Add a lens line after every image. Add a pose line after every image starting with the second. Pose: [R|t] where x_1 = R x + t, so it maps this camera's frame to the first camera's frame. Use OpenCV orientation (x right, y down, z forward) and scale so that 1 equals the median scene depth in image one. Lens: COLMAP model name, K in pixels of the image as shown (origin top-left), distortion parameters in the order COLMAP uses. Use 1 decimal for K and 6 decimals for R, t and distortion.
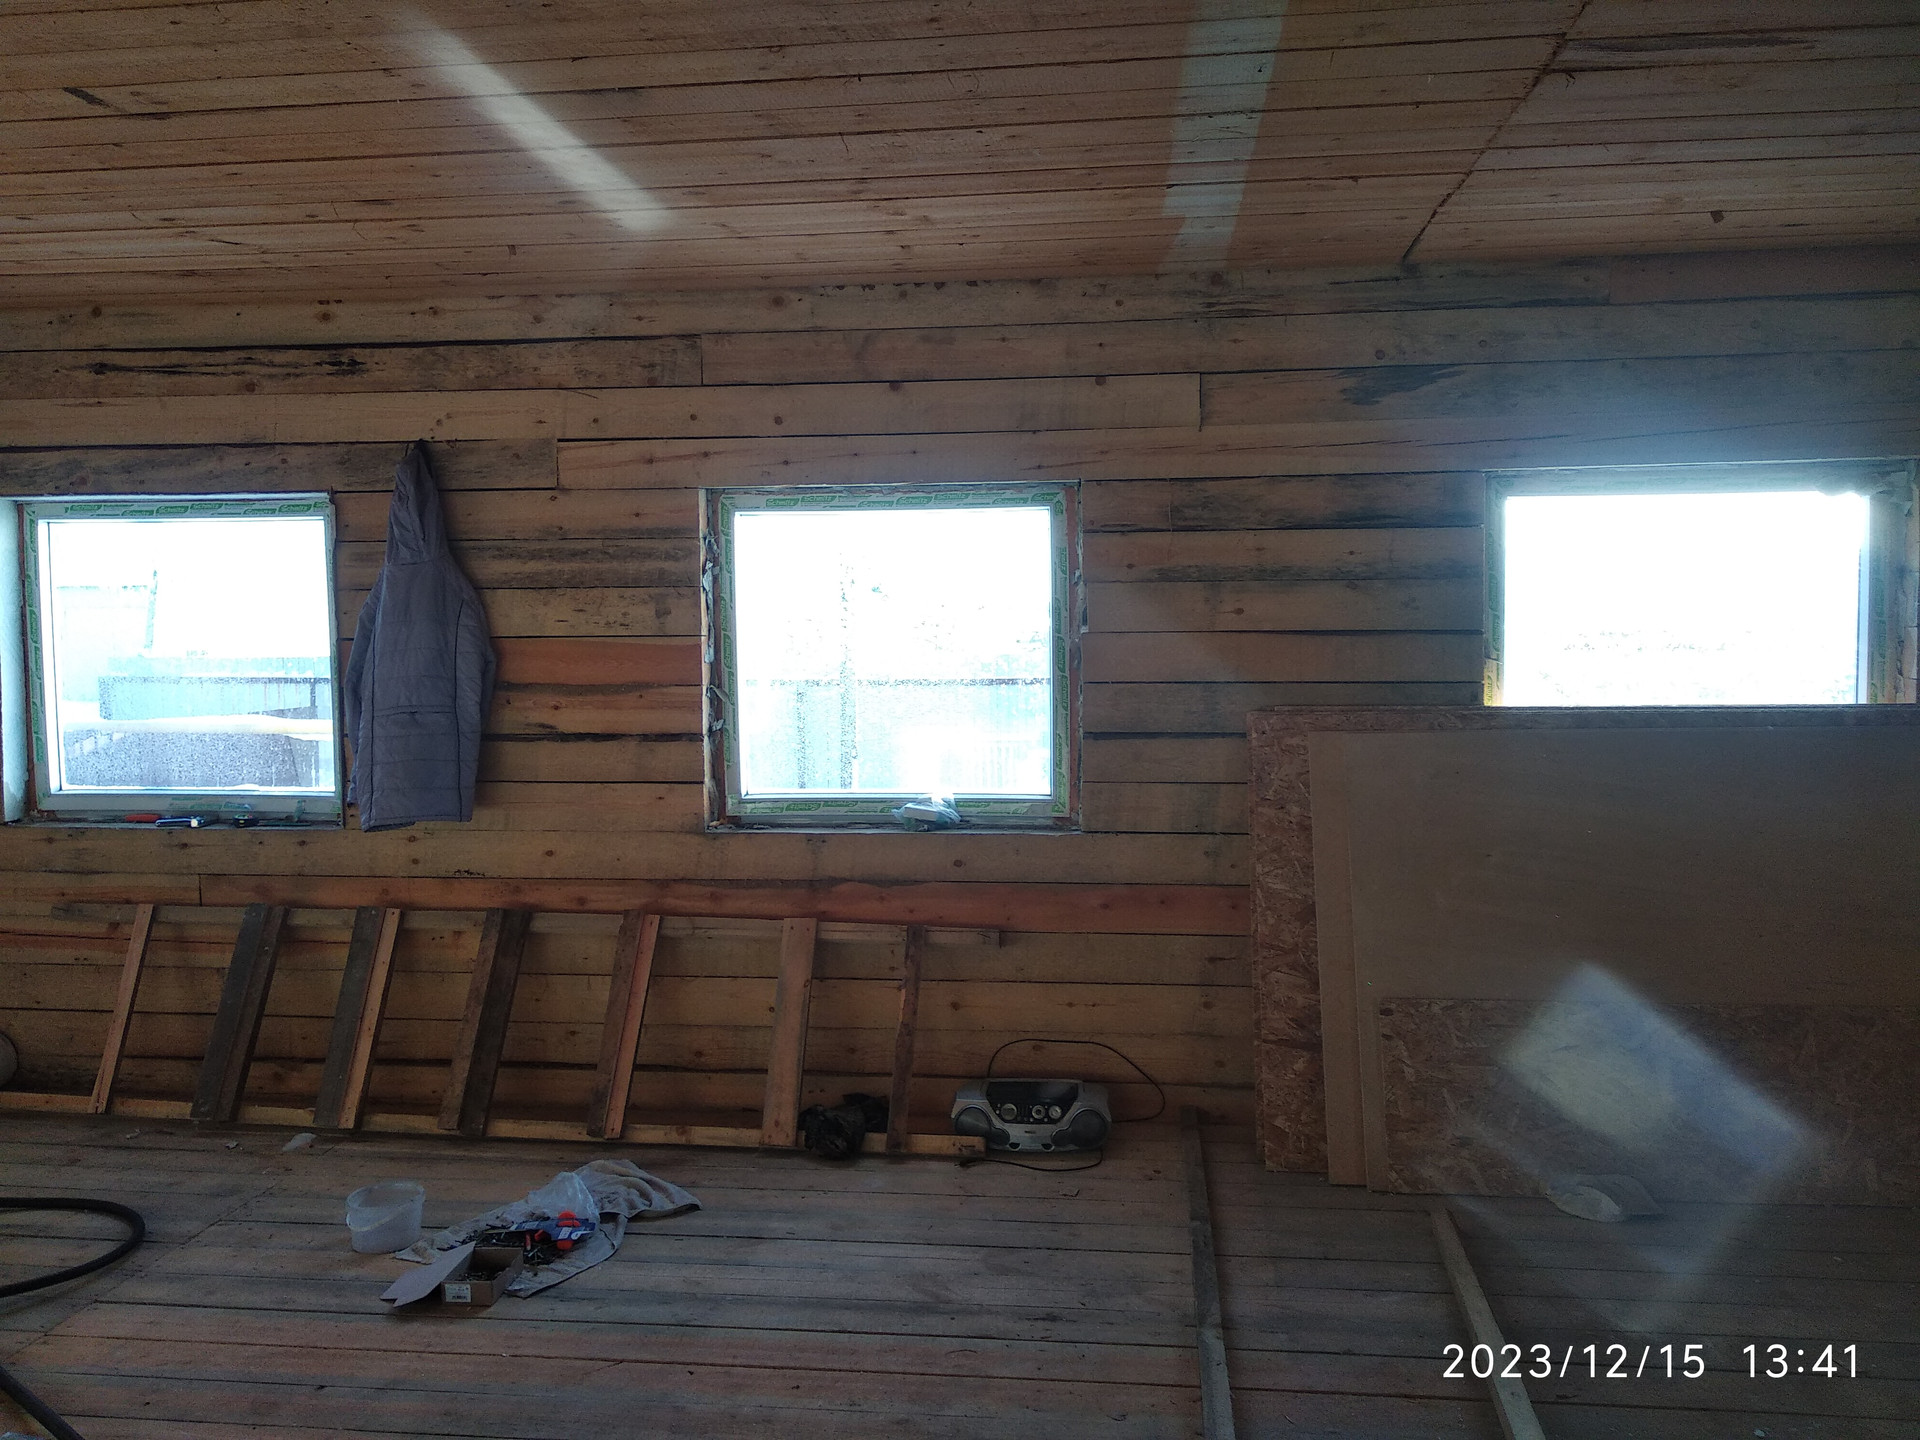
lens RADIAL K [[1477.8, 0, 965.0], [0, 1477.8, 711.1], [0, 0, 1]] dist [0.055769, -0.059246]
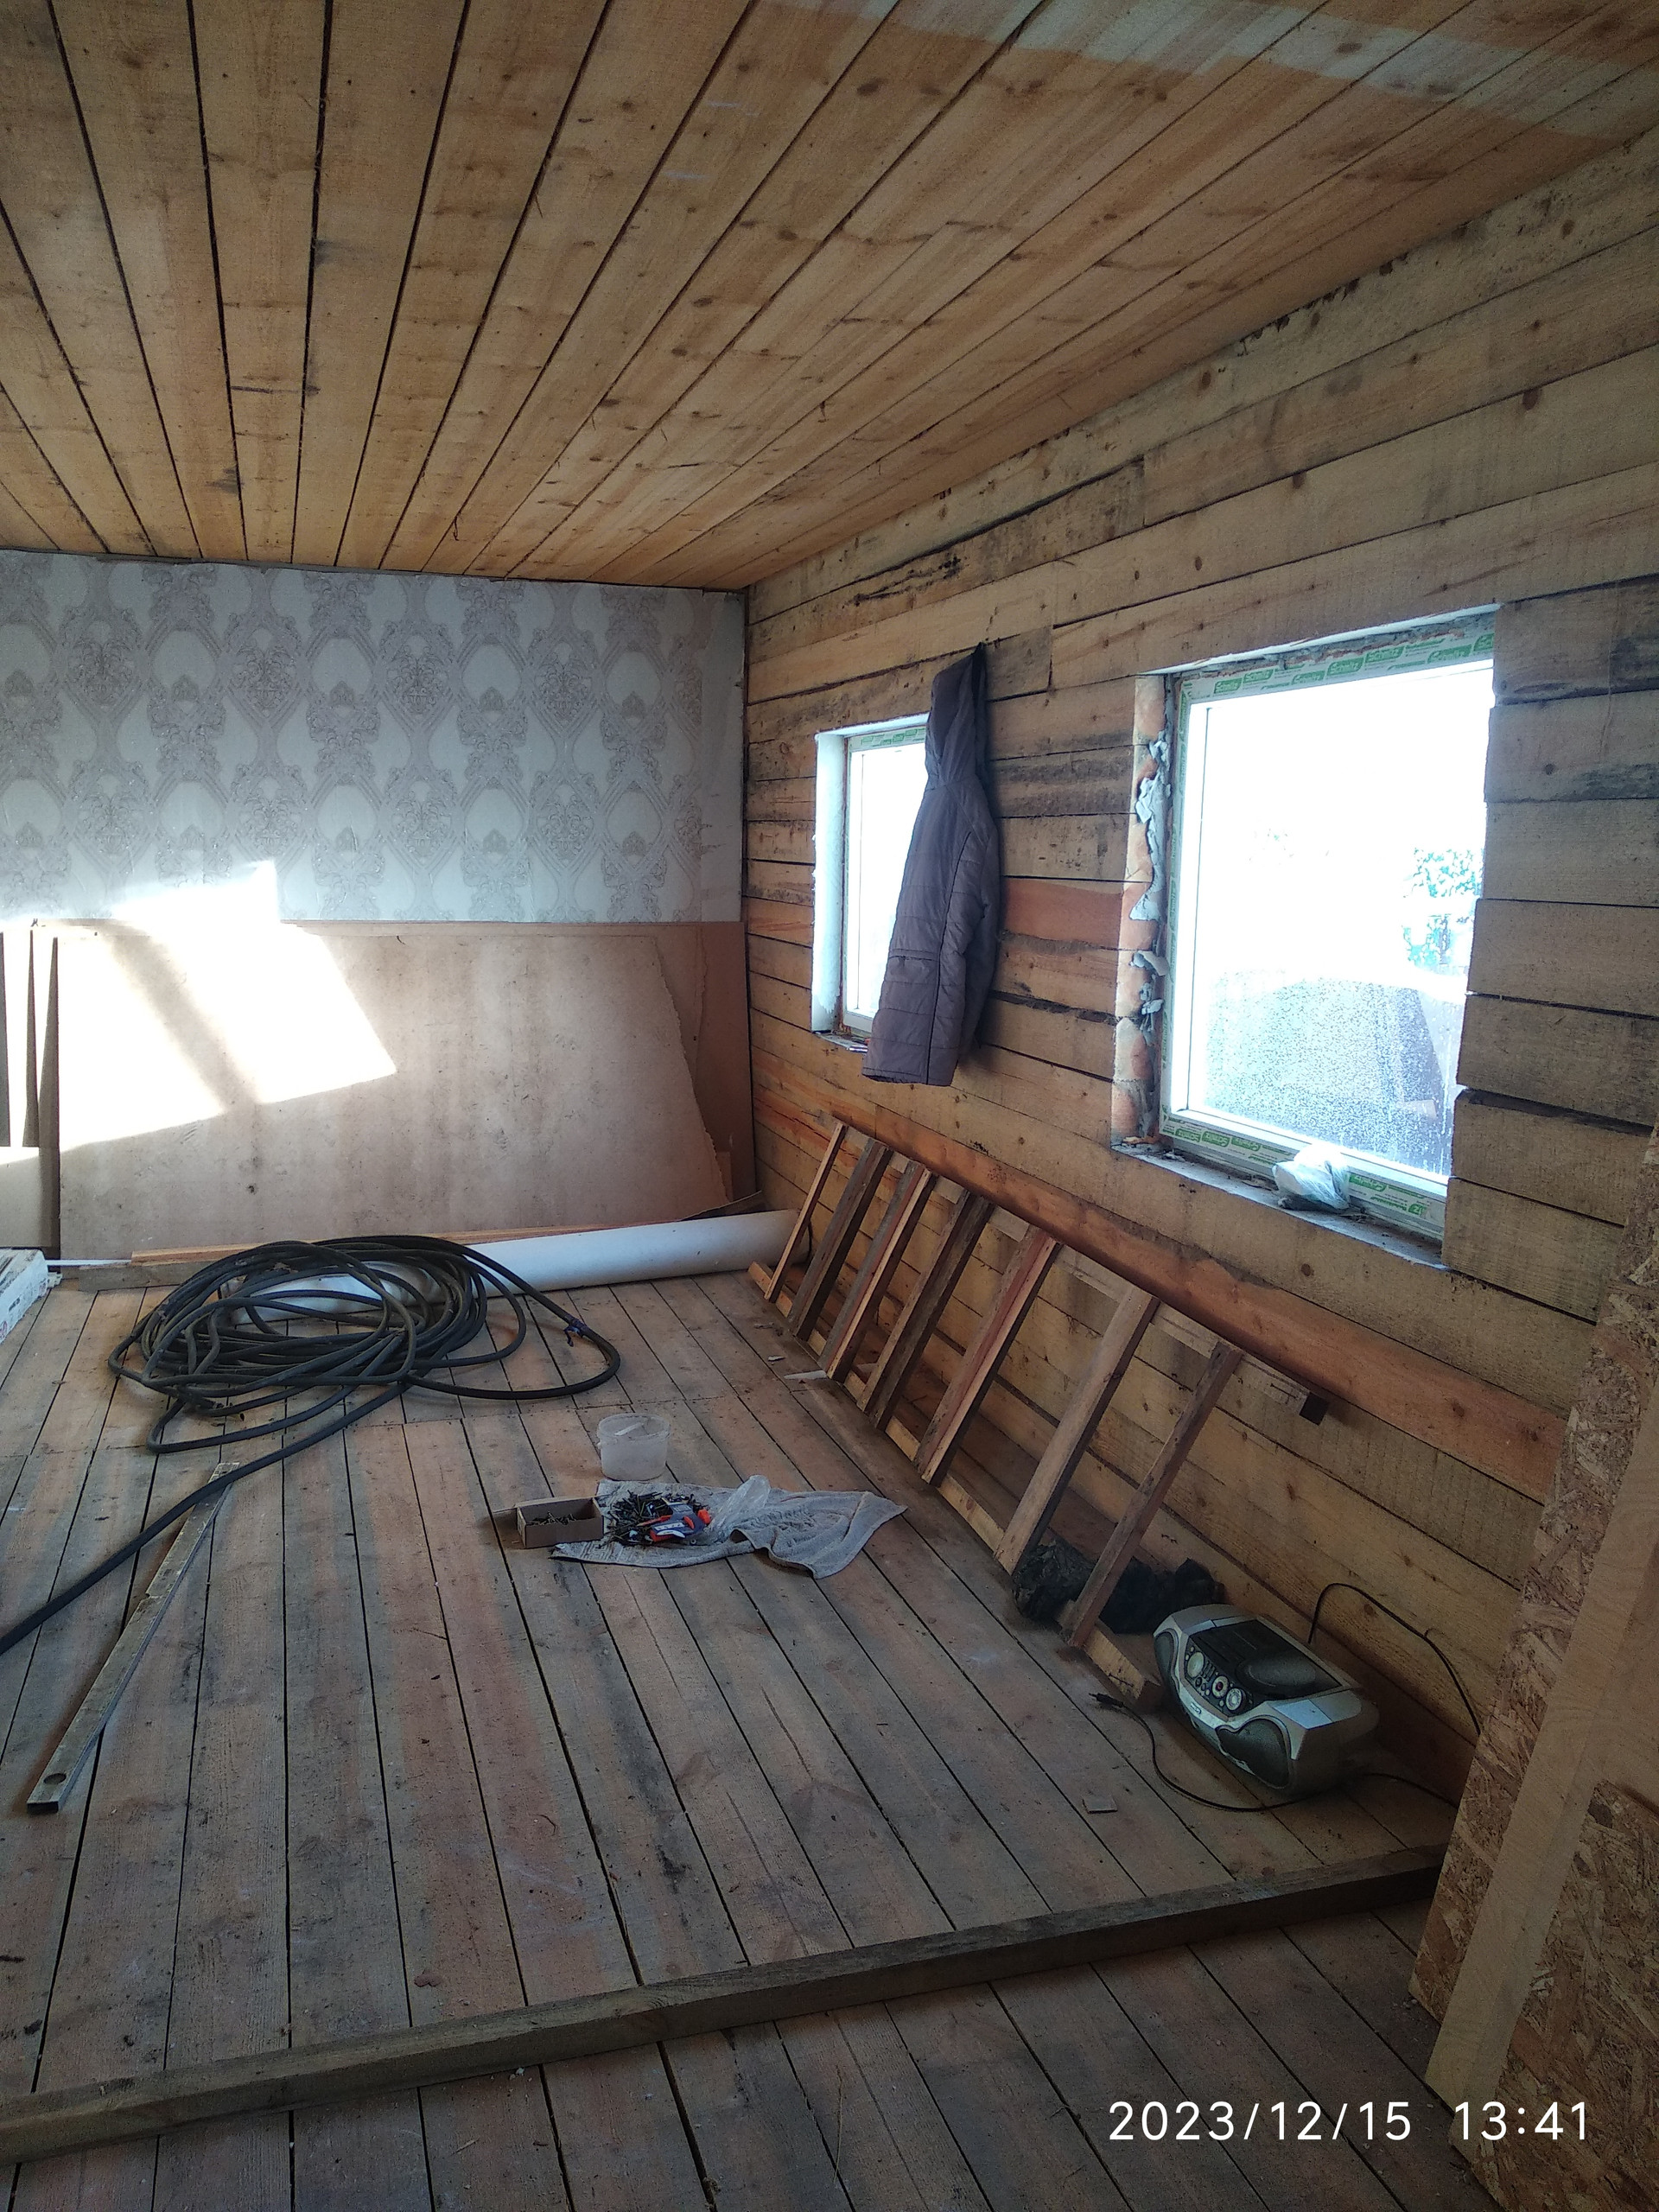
lens RADIAL K [[1702.6, 0, 823.7], [0, 1702.6, 1109.2], [0, 0, 1]] dist [0.055769, -0.059246]
pose [[0.398408, 0.155700, -0.903896, 0.559309], [-0.078756, 0.987654, 0.135414, -0.043751], [0.913821, 0.017237, 0.405752, 0.540138]]
